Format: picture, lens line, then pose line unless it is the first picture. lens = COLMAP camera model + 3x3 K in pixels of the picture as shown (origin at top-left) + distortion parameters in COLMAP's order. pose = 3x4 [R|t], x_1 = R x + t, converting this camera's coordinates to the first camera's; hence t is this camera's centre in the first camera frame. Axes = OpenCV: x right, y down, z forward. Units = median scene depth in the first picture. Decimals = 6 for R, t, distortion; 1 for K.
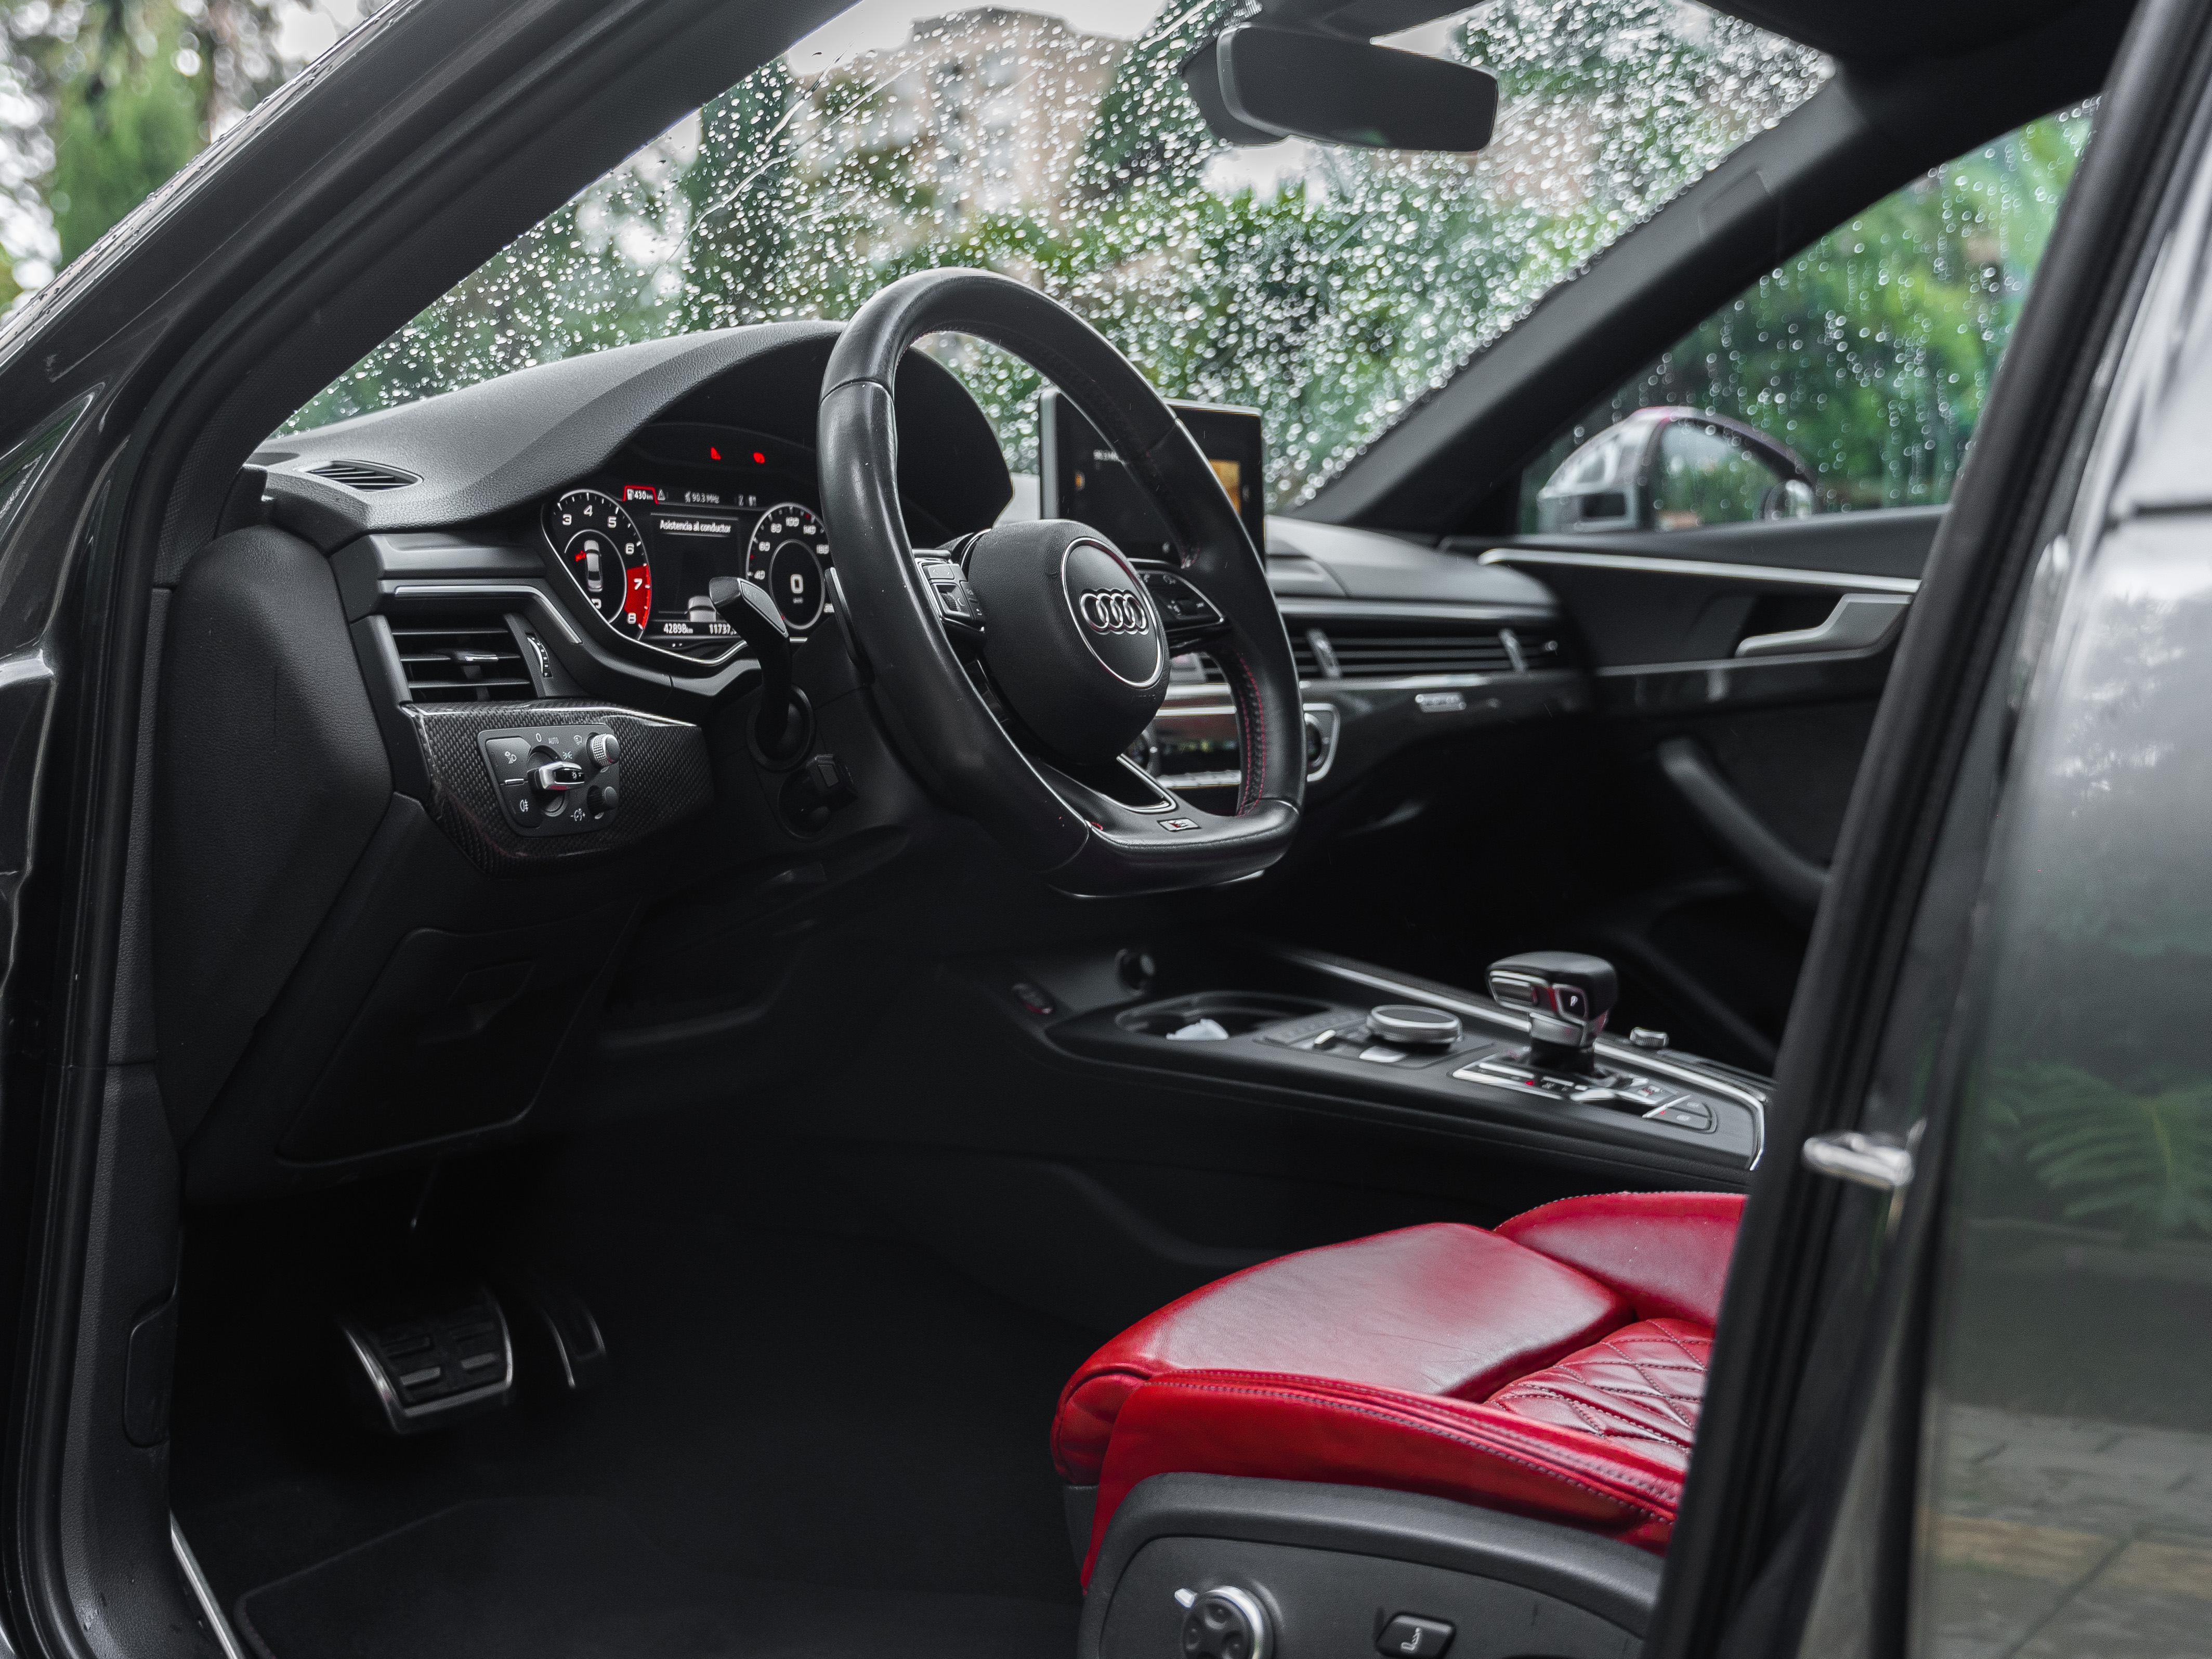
lens RADIAL K [[2368.9, 0, 1106.0], [0, 2368.9, 829.5], [0, 0, 1]] dist [0.000349, 0.014254]
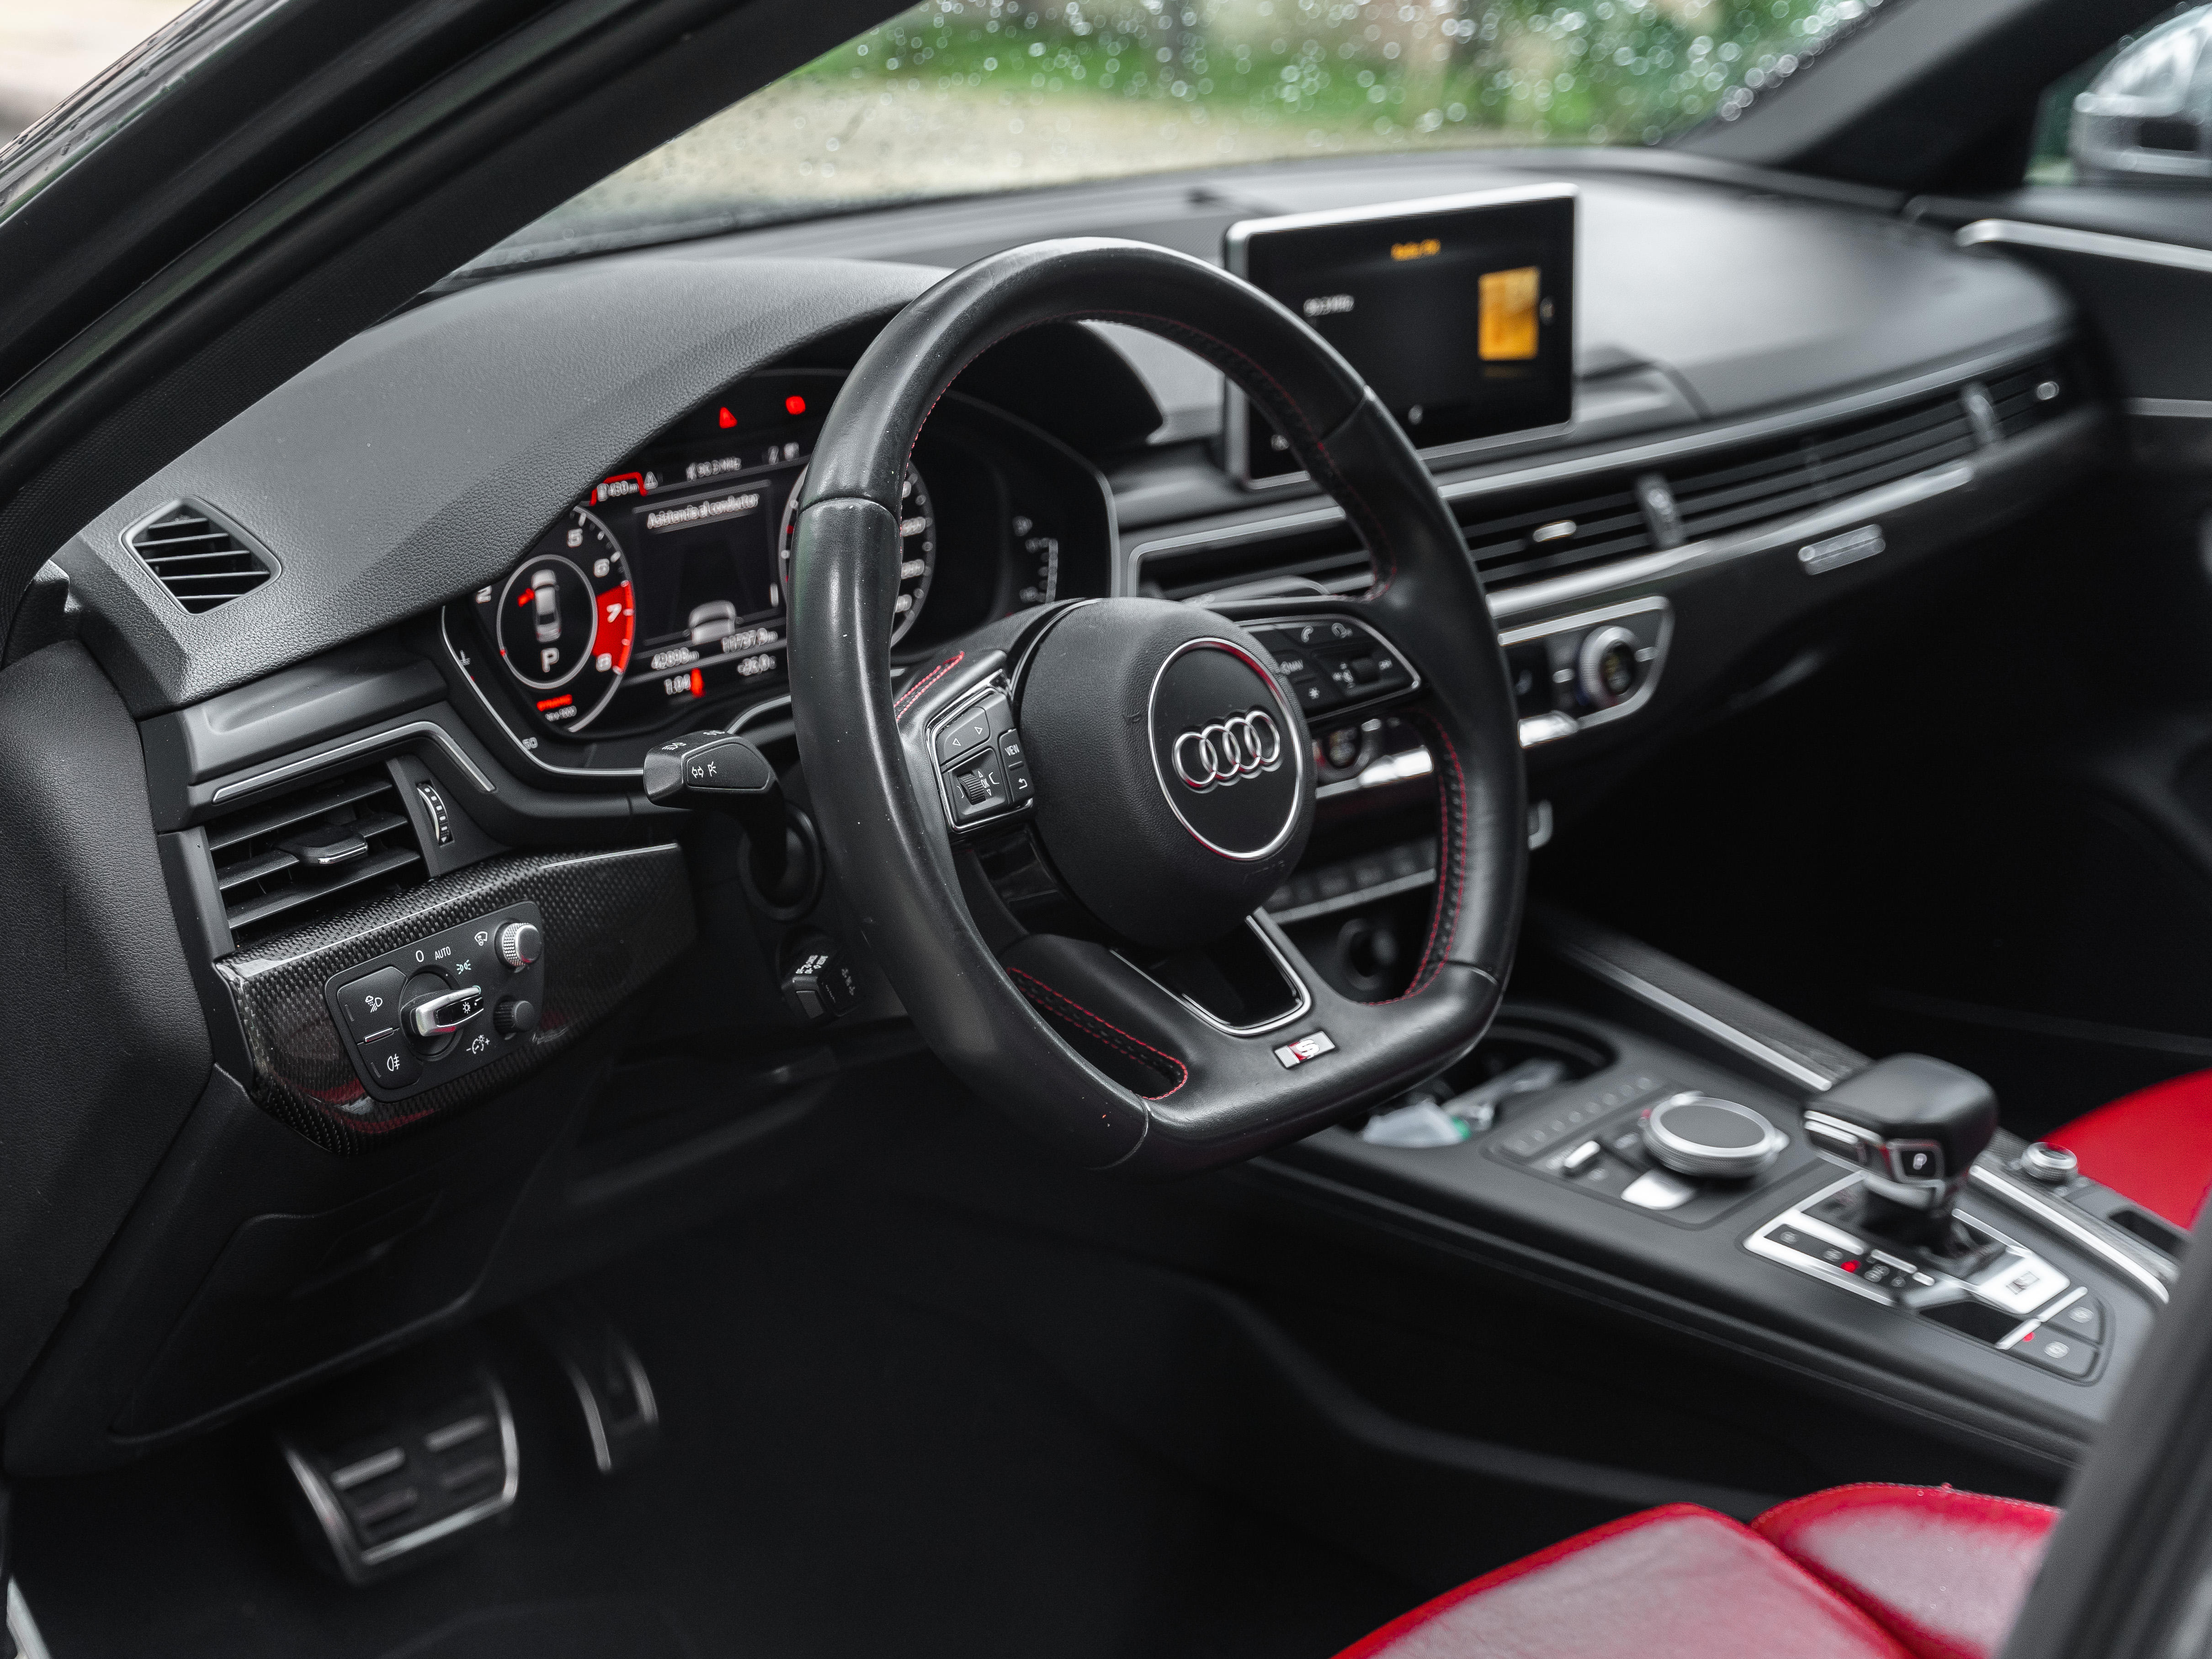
lens RADIAL K [[3218.8, 0, 1106.0], [0, 3218.8, 829.5], [0, 0, 1]] dist [0.029864, -0.096912]
pose [[0.991173, 0.048038, -0.123565, 0.079141], [-0.028139, 0.987036, 0.158015, -0.197937], [0.129554, -0.153143, 0.979675, 0.033235]]
